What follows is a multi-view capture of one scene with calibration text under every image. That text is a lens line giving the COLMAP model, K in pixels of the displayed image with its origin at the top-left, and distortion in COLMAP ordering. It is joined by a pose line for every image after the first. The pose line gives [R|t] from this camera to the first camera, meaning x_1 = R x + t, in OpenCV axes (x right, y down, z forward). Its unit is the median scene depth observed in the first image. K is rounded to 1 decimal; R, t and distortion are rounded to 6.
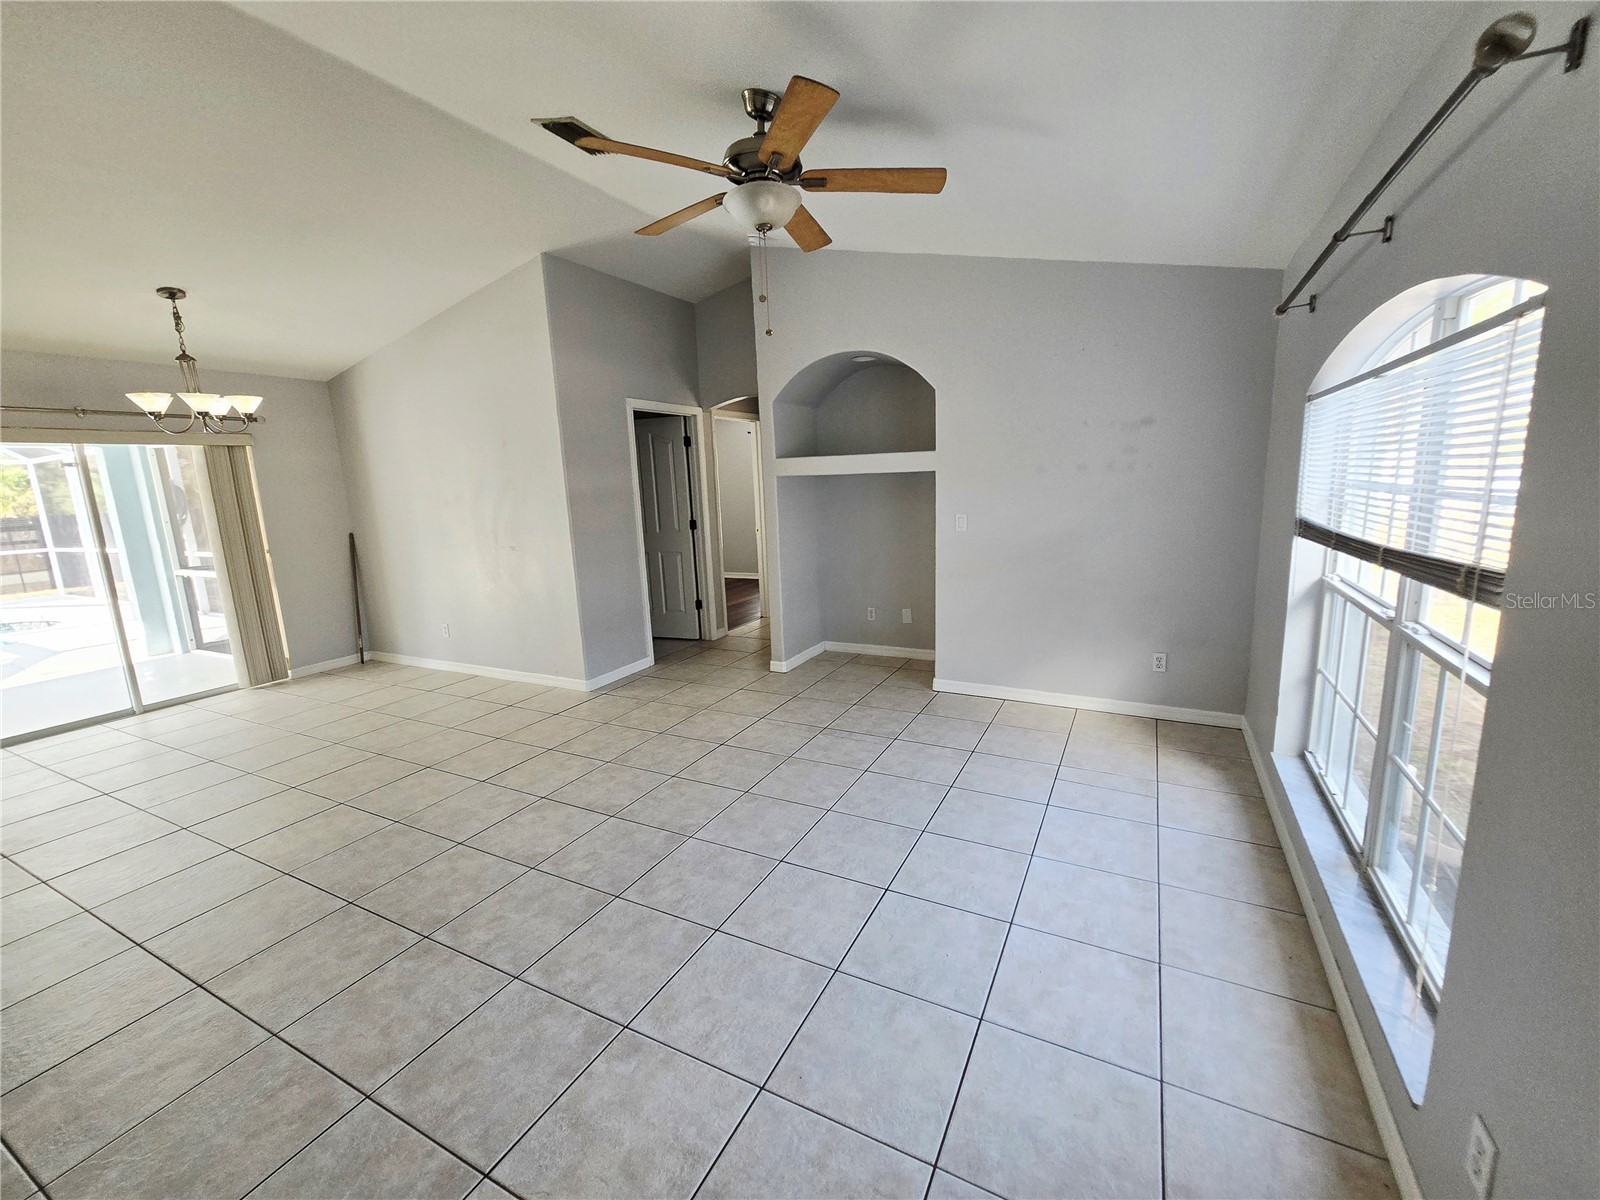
lens RADIAL K [[654.7, 0, 804.7], [0, 654.7, 597.7], [0, 0, 1]] dist [-0.000122, 0.001134]
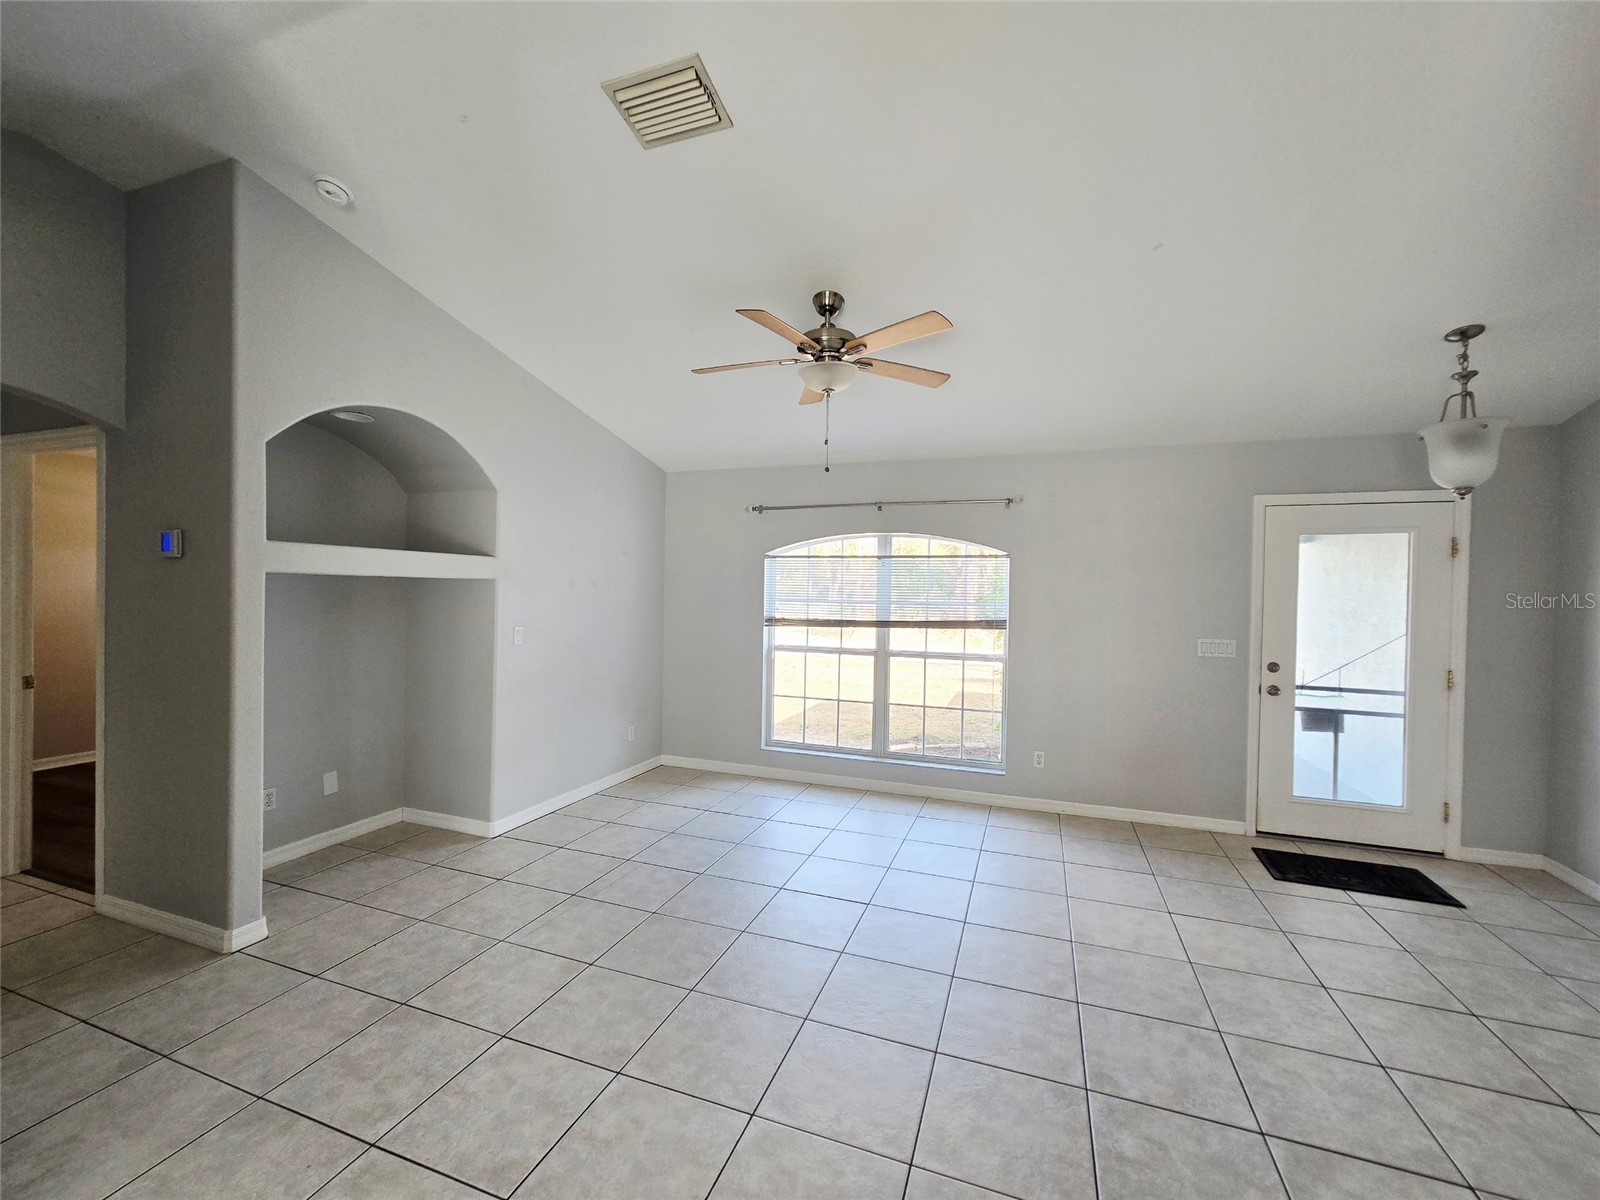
lens RADIAL K [[654.7, 0, 802.6], [0, 654.7, 598.1], [0, 0, 1]] dist [-0.000122, 0.001134]
pose [[-0.123517, 0.023000, 0.992076, -0.806090], [0.168563, 0.985689, -0.001865, -0.107113], [-0.977921, 0.166997, -0.125626, 0.782786]]
